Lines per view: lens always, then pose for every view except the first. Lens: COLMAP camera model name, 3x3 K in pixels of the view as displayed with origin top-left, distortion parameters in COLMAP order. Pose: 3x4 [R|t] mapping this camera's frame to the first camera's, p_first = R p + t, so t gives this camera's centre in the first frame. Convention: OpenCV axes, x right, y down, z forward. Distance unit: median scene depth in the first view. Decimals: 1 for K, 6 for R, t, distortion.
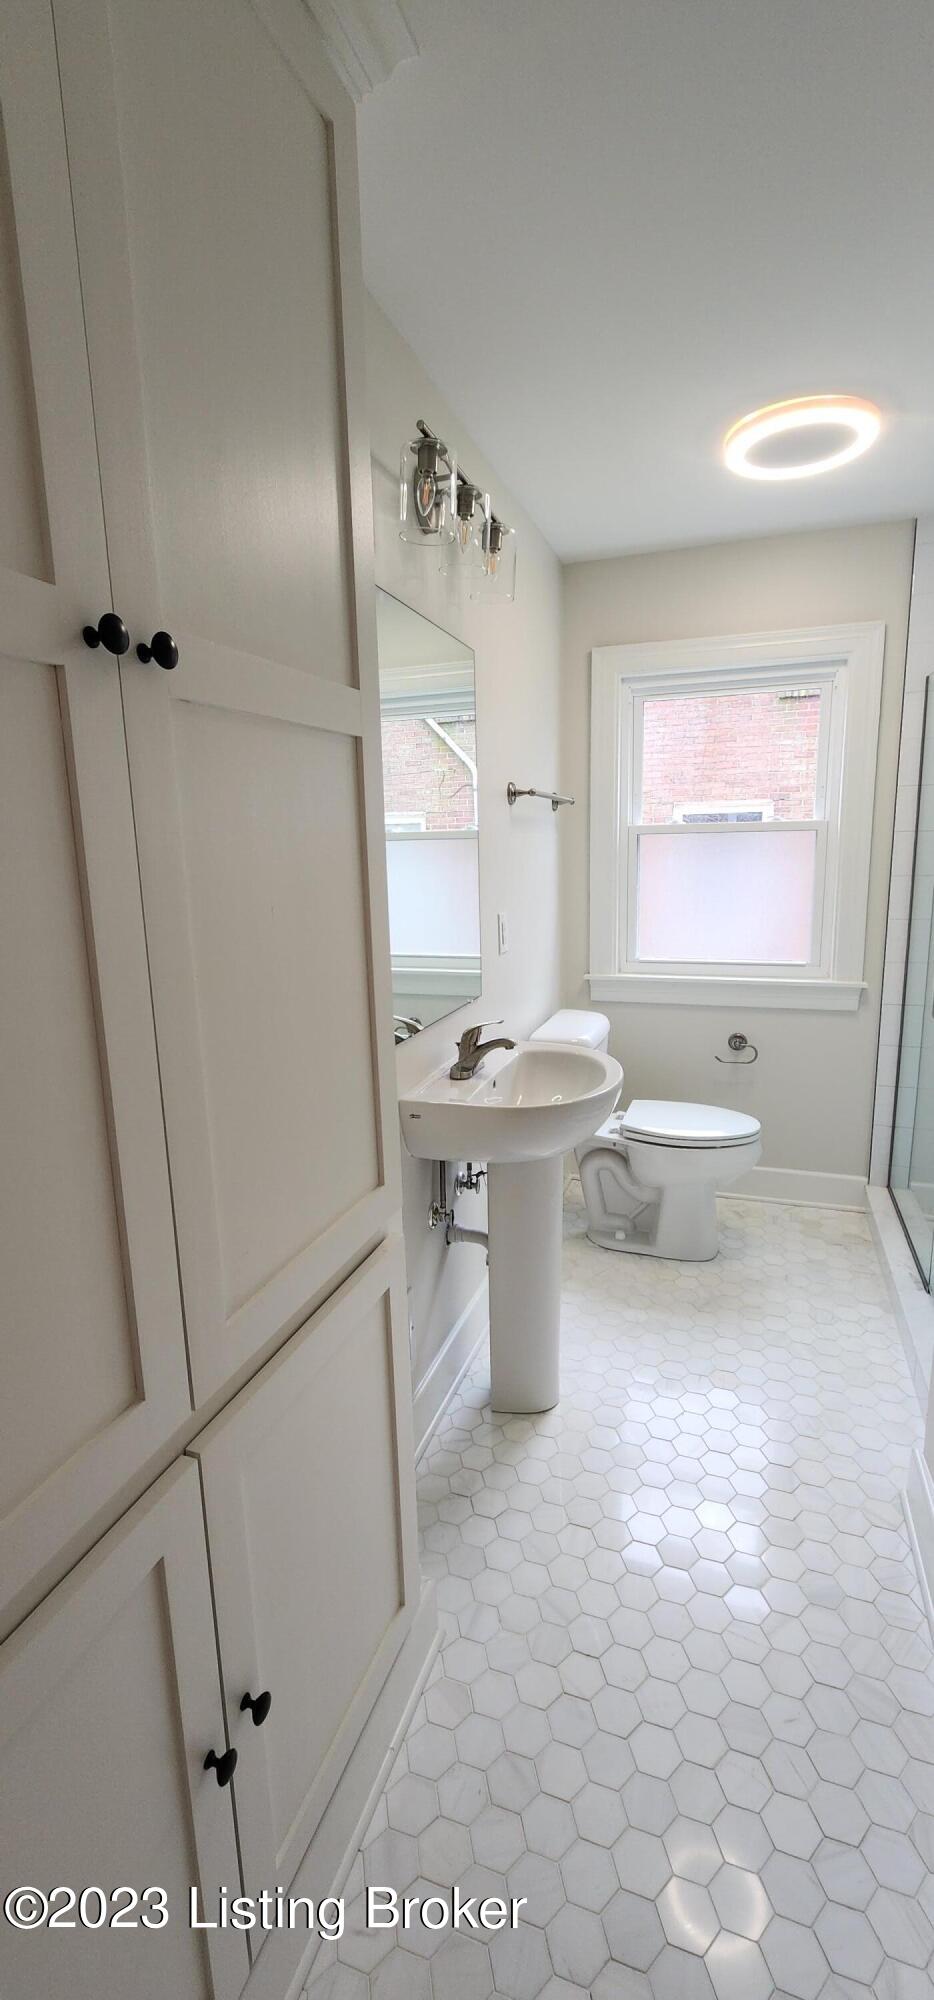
lens RADIAL K [[813.1, 0, 474.1], [0, 813.1, 1002.0], [0, 0, 1]] dist [-0.000784, -0.001360]
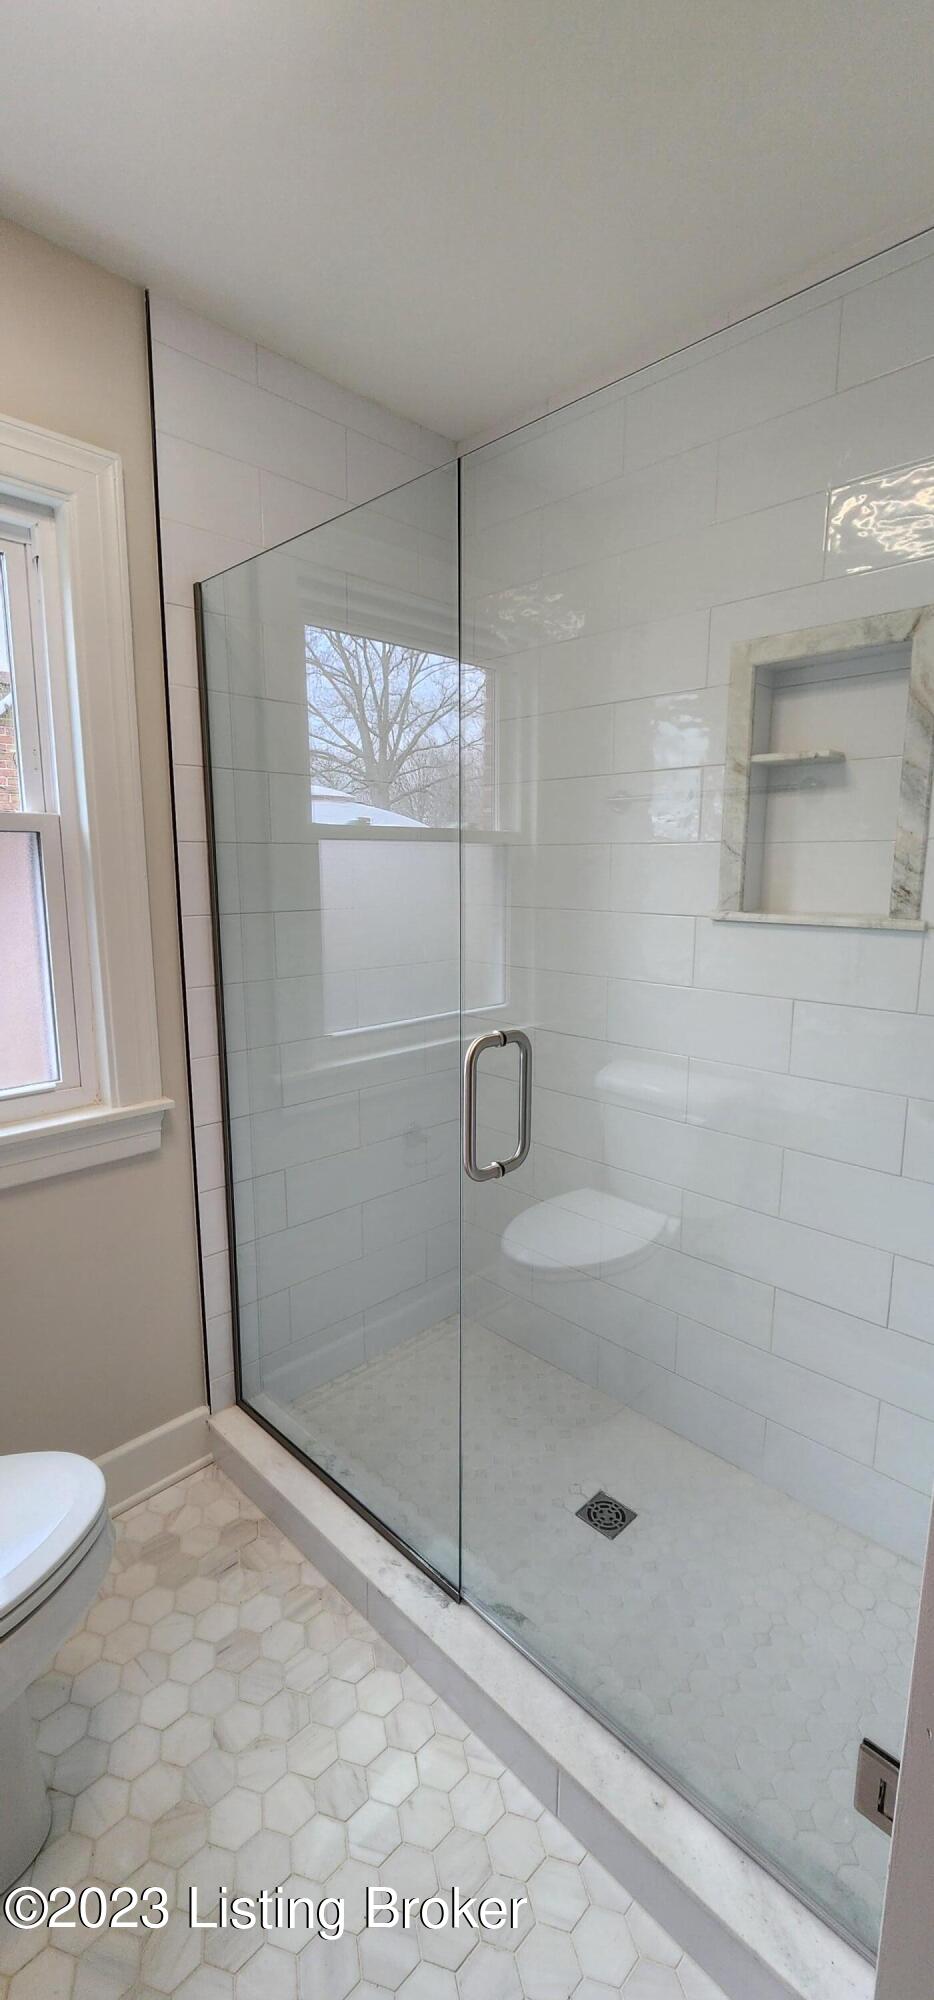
lens RADIAL K [[813.1, 0, 474.8], [0, 813.1, 1005.0], [0, 0, 1]] dist [-0.000784, -0.001360]
pose [[0.433482, -0.131276, 0.891549, 0.066197], [0.162590, 0.984490, 0.065908, -0.093420], [-0.886373, 0.116387, 0.448103, 0.535085]]
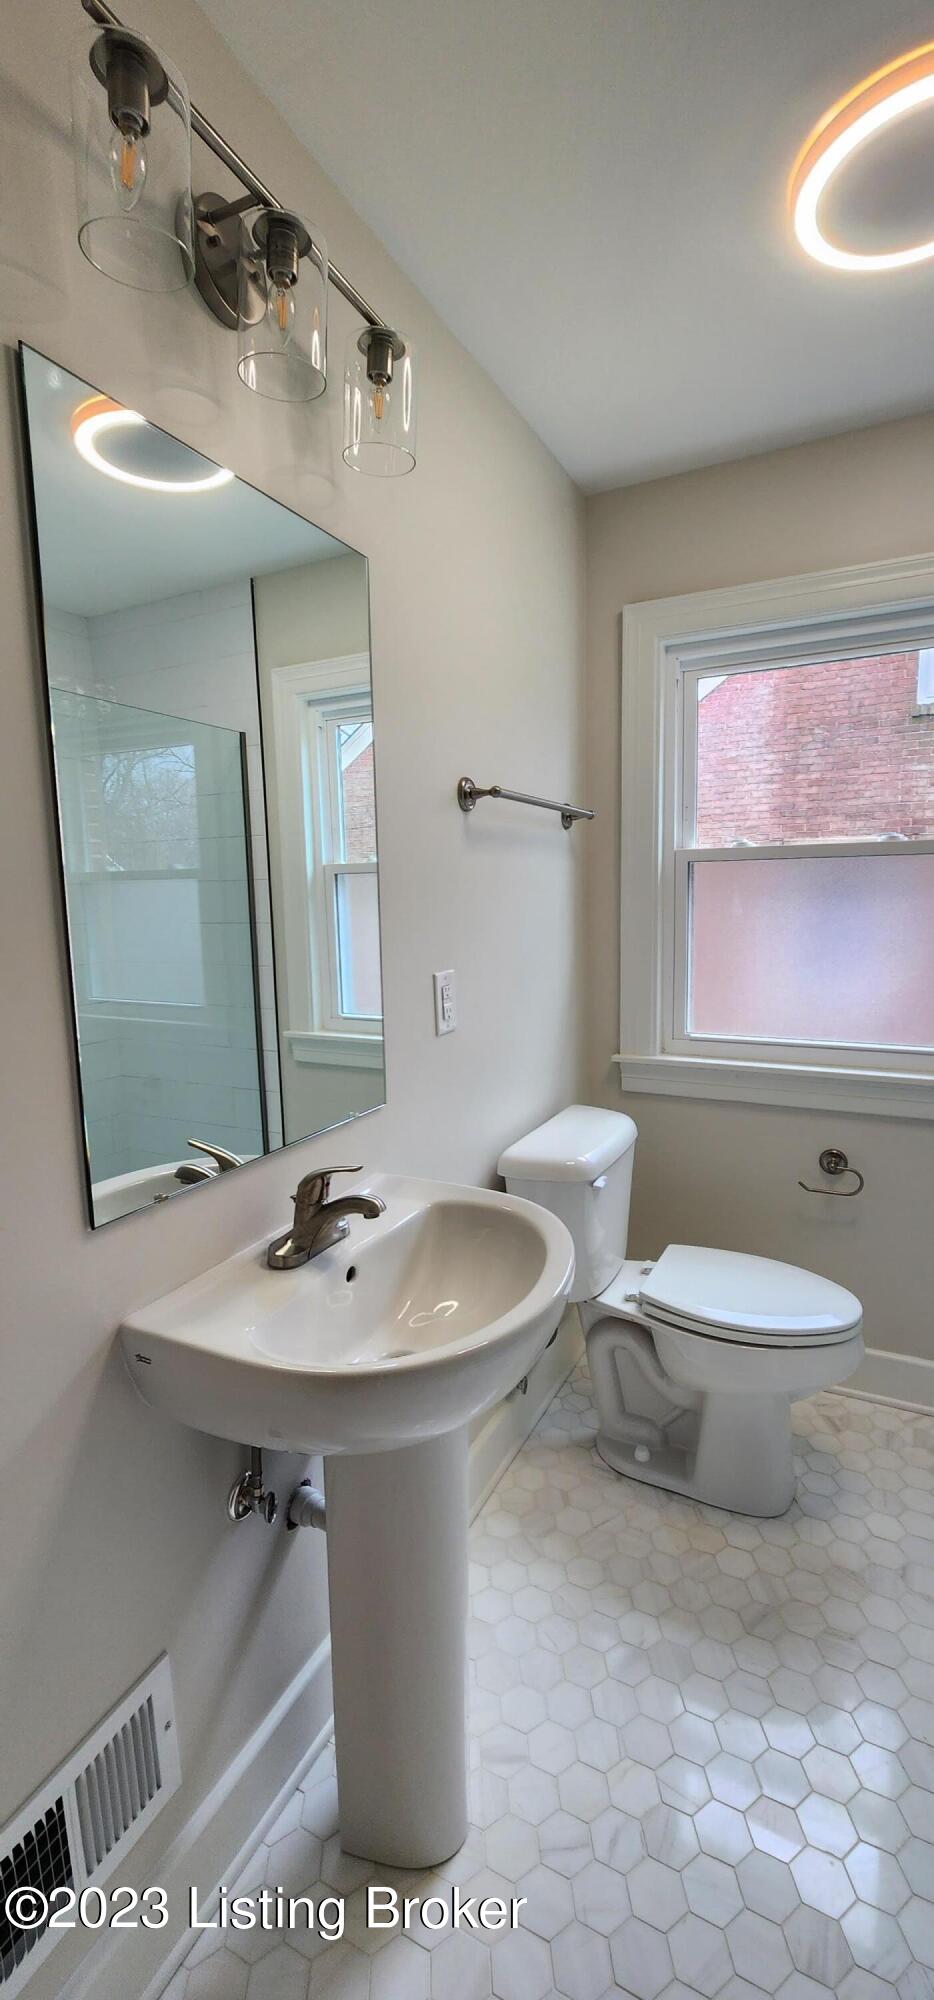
lens RADIAL K [[813.1, 0, 474.8], [0, 813.1, 1004.3], [0, 0, 1]] dist [-0.000784, -0.001360]
pose [[0.989835, 0.020354, -0.140757, 0.128302], [-0.027858, 0.998282, -0.051544, -0.042058], [0.139466, 0.054942, 0.988701, 0.296595]]
